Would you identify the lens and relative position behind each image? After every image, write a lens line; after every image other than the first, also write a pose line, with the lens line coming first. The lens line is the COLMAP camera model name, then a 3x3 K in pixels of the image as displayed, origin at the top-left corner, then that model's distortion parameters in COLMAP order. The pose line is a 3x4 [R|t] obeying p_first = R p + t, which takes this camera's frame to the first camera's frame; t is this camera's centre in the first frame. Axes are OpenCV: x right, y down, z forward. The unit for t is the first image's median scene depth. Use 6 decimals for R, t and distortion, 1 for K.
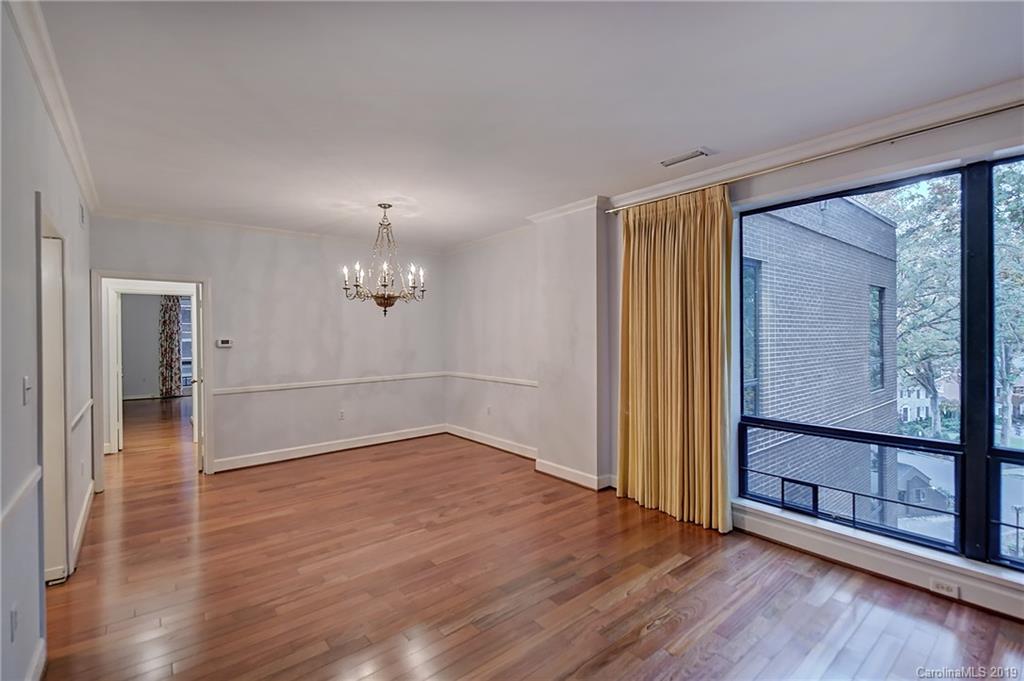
lens RADIAL K [[460.3, 0, 518.3], [0, 460.3, 336.5], [0, 0, 1]] dist [0.000821, -0.000739]
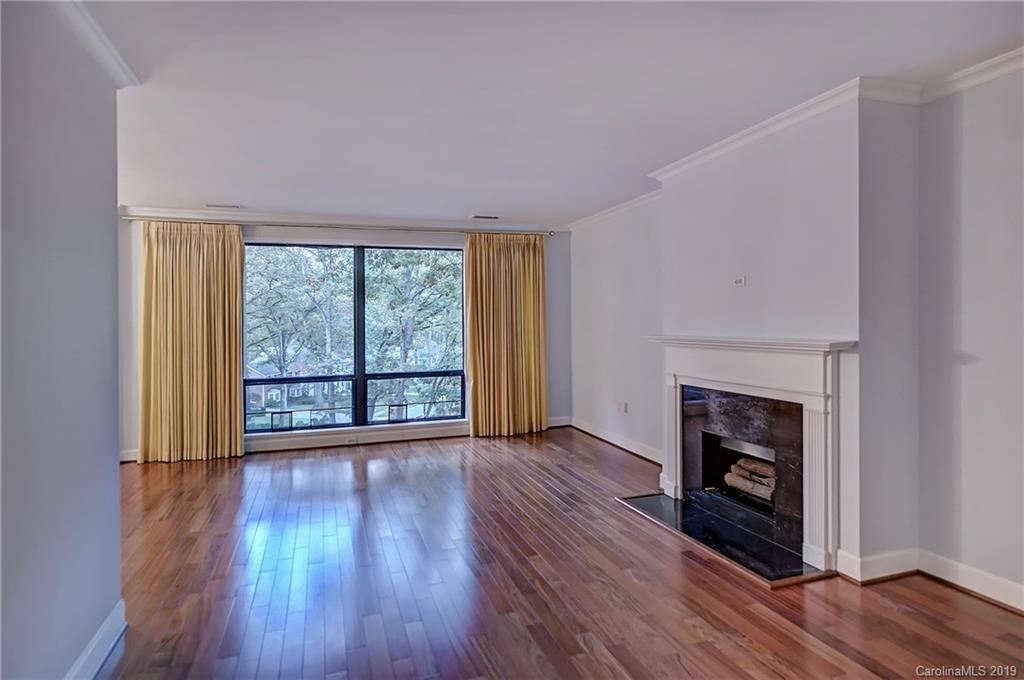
lens RADIAL K [[589.2, 0, 533.2], [0, 589.2, 320.1], [0, 0, 1]] dist [-0.017181, -0.000806]
pose [[0.347273, 0.001901, 0.937762, -0.809726], [0.014859, 0.999861, -0.007529, 0.009415], [-0.937646, 0.016549, 0.347196, -0.450231]]
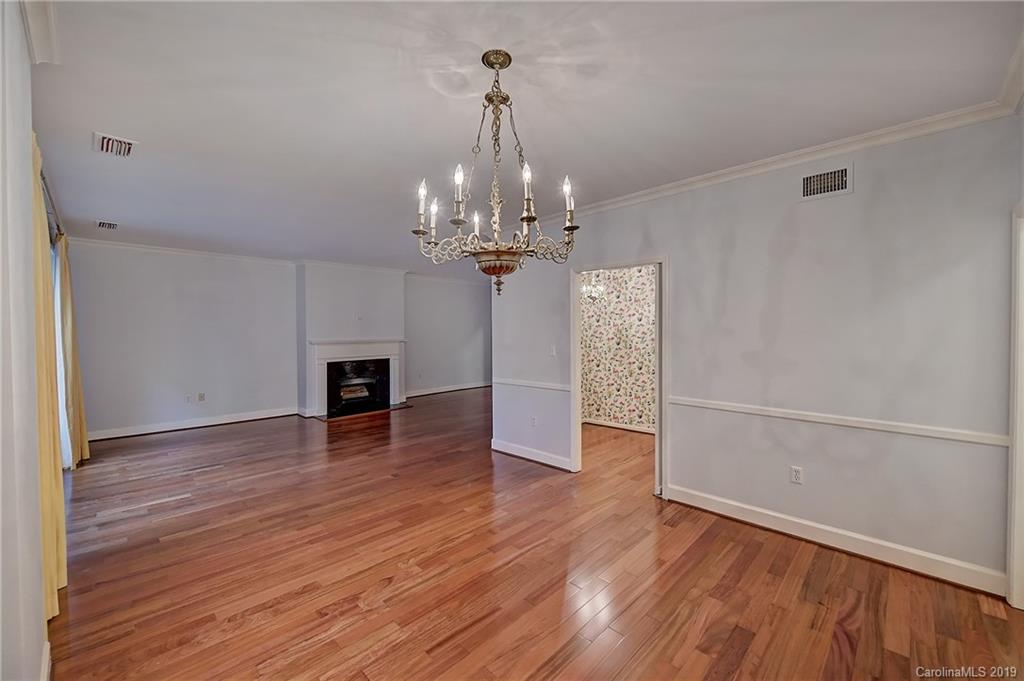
lens RADIAL K [[403.6, 0, 514.9], [0, 403.6, 337.0], [0, 0, 1]] dist [0.002696, 0.000062]
pose [[-0.994386, 0.014788, -0.104772, -0.267985], [0.012396, 0.999648, 0.023446, -0.008810], [0.105082, 0.022016, -0.994220, 1.462025]]
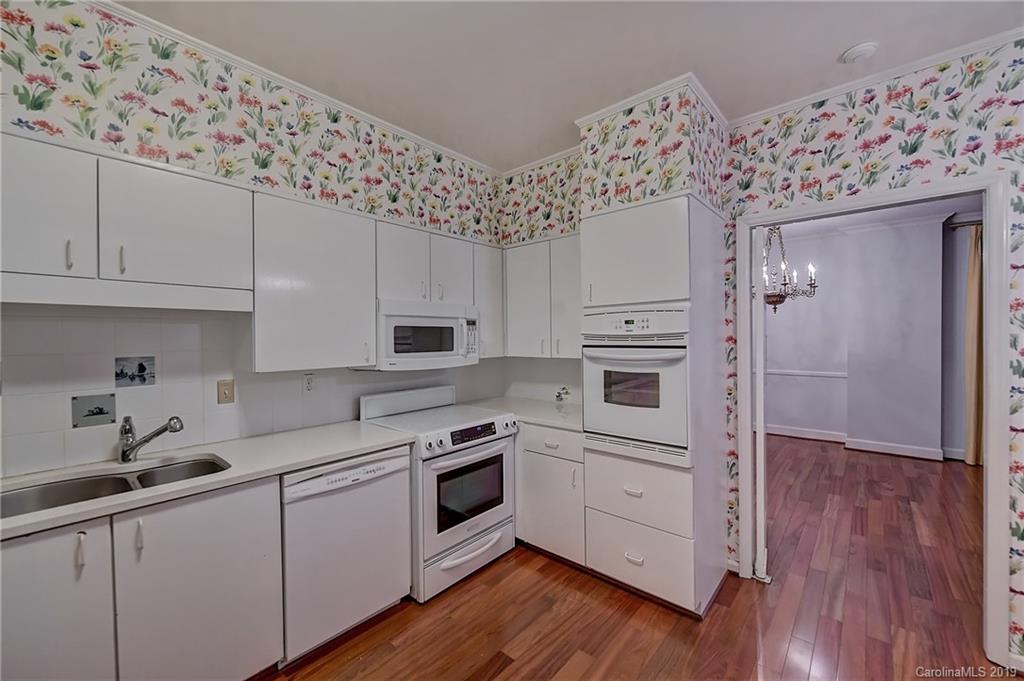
lens RADIAL K [[403.6, 0, 514.9], [0, 403.6, 337.0], [0, 0, 1]] dist [0.002696, 0.000062]
pose [[0.987732, -0.000474, 0.156158, -1.084566], [0.001057, 0.999993, -0.003651, 0.016749], [-0.156155, 0.003772, 0.987725, 0.145318]]
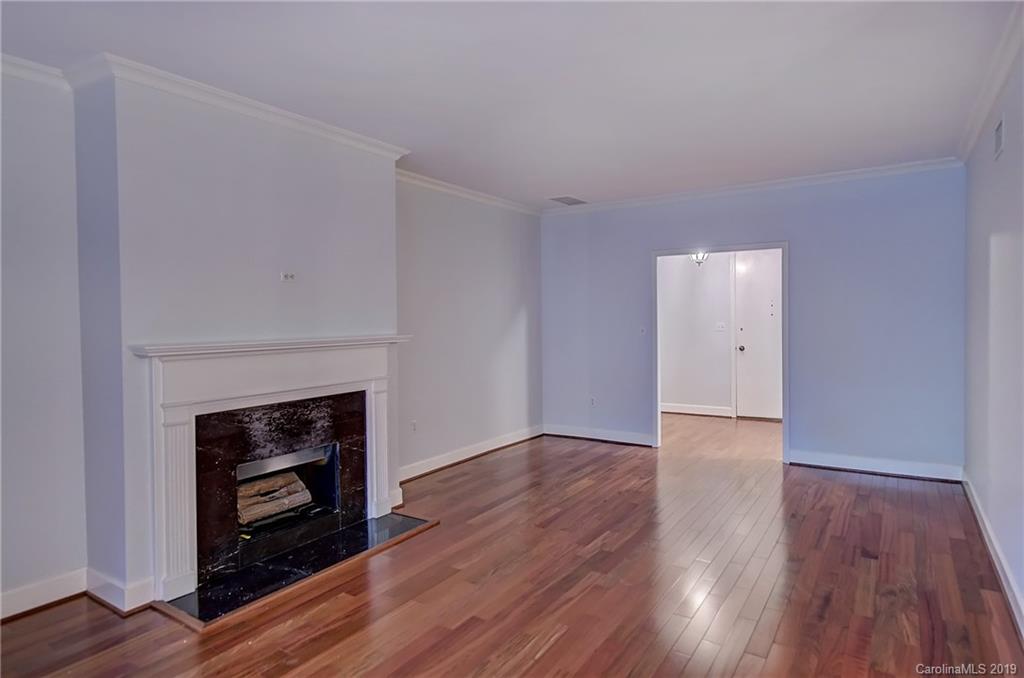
lens RADIAL K [[589.2, 0, 533.2], [0, 589.2, 319.1], [0, 0, 1]] dist [-0.017181, -0.000806]
pose [[-0.950309, 0.017647, -0.310807, 0.165519], [0.014793, 0.999824, 0.011540, 0.001581], [0.310956, 0.006369, -0.950403, 0.530642]]
